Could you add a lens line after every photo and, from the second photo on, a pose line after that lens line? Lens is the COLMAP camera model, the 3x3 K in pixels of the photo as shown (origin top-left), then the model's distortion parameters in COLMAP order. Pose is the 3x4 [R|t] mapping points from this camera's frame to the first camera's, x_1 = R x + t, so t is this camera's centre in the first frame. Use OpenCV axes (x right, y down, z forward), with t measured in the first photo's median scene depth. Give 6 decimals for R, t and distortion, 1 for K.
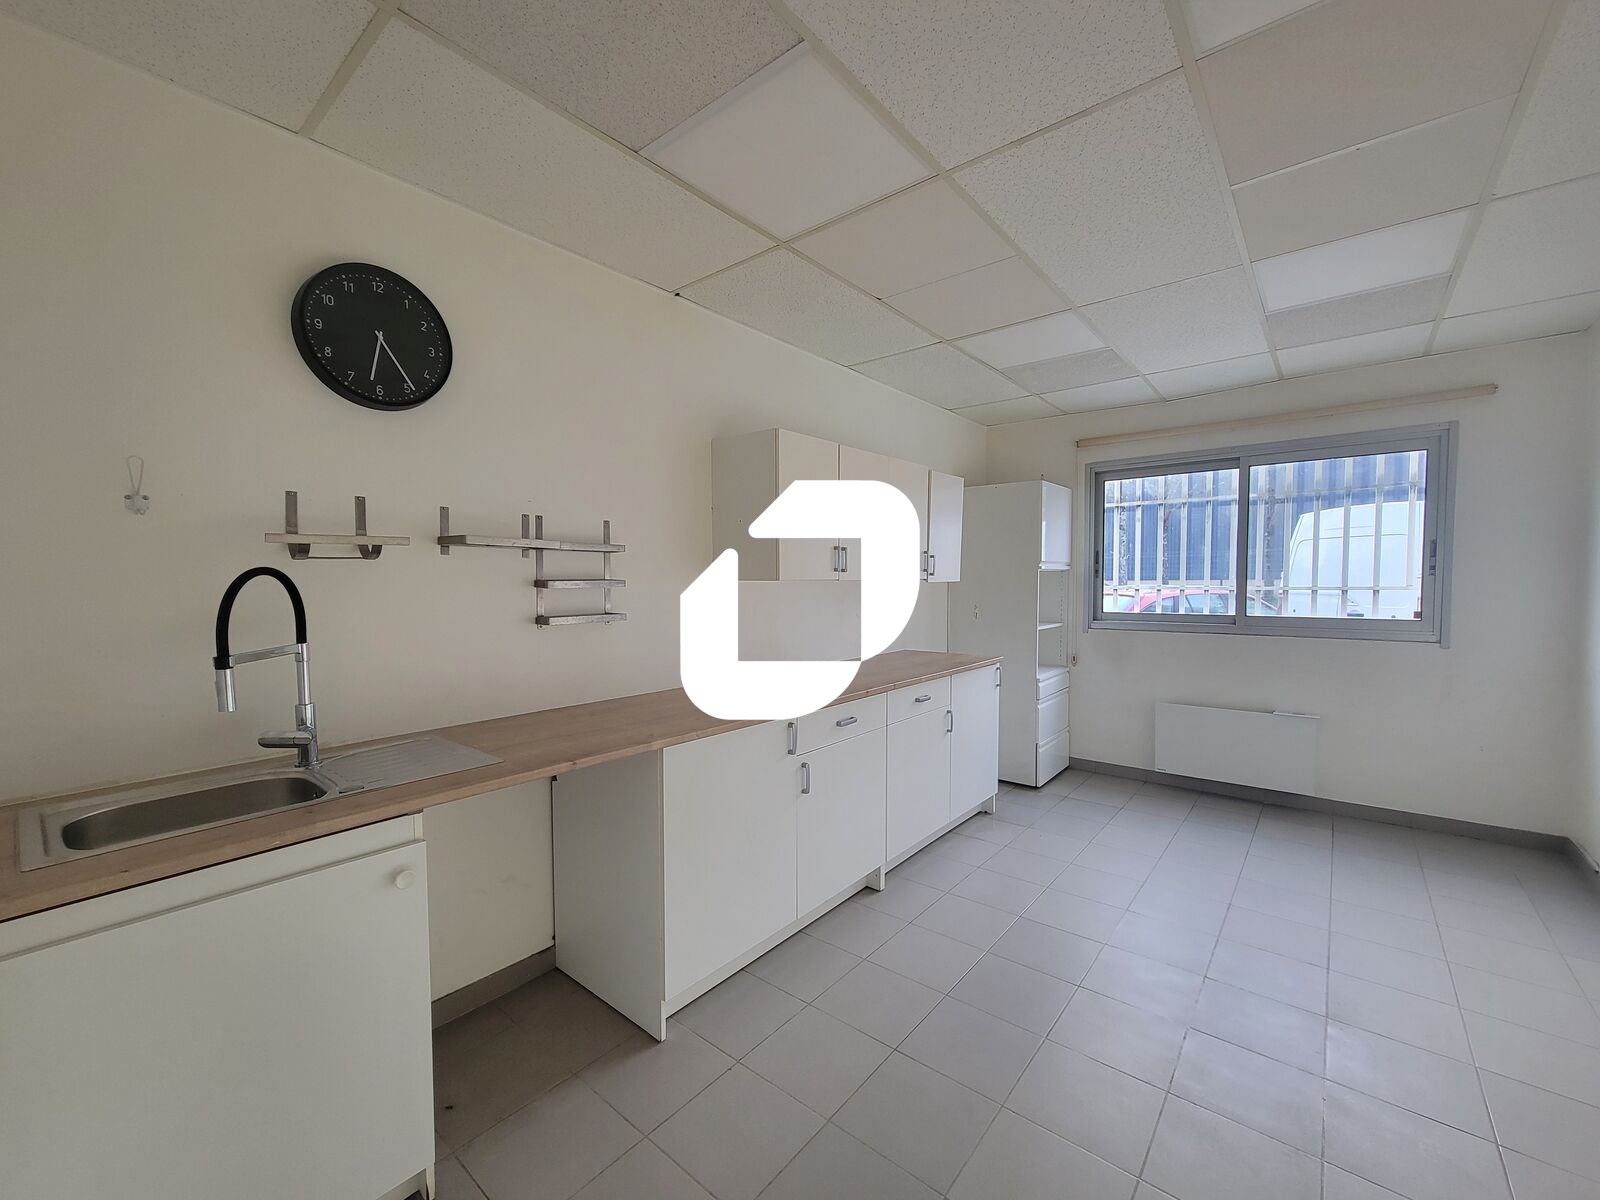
lens RADIAL K [[651.3, 0, 798.3], [0, 651.3, 607.1], [0, 0, 1]] dist [0.000992, 0.000204]
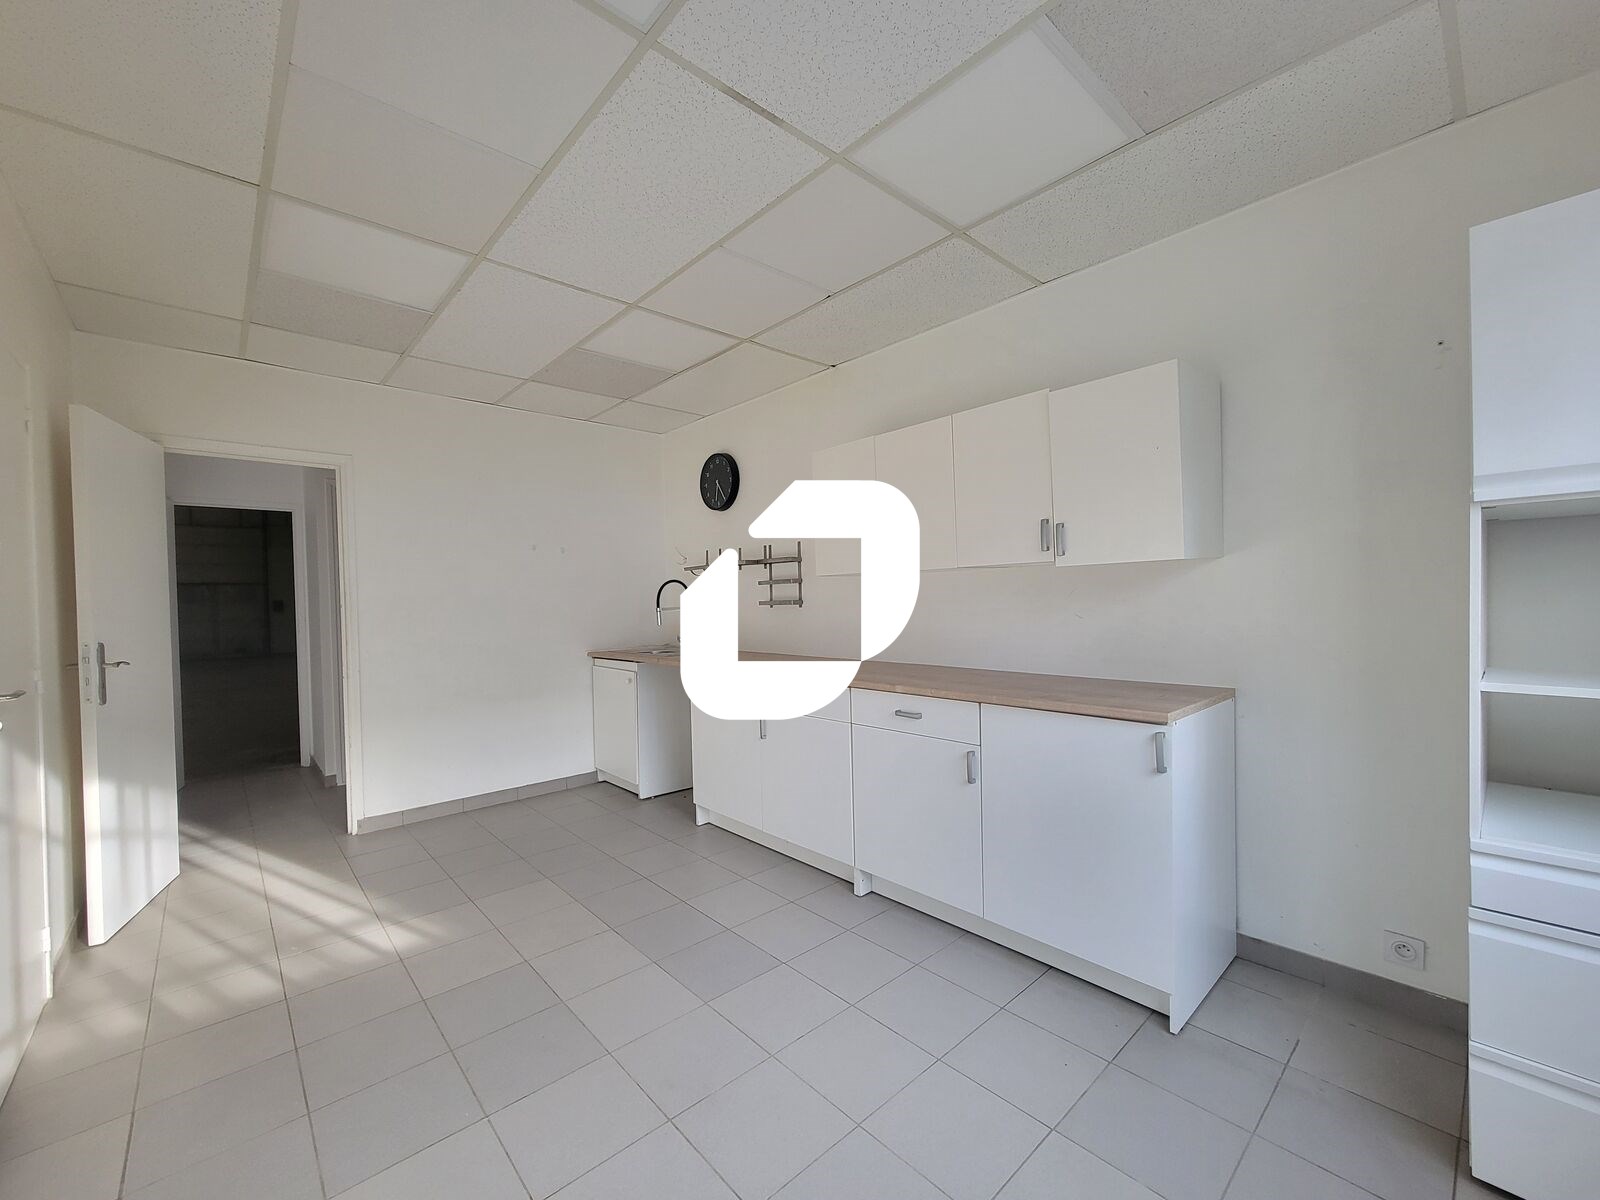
lens RADIAL K [[651.3, 0, 798.3], [0, 651.3, 607.1], [0, 0, 1]] dist [0.000992, 0.000204]
pose [[-0.140943, 0.023207, -0.989746, 1.246188], [-0.021009, 0.999430, 0.026426, -0.015022], [0.989795, 0.024518, -0.140375, 1.198568]]
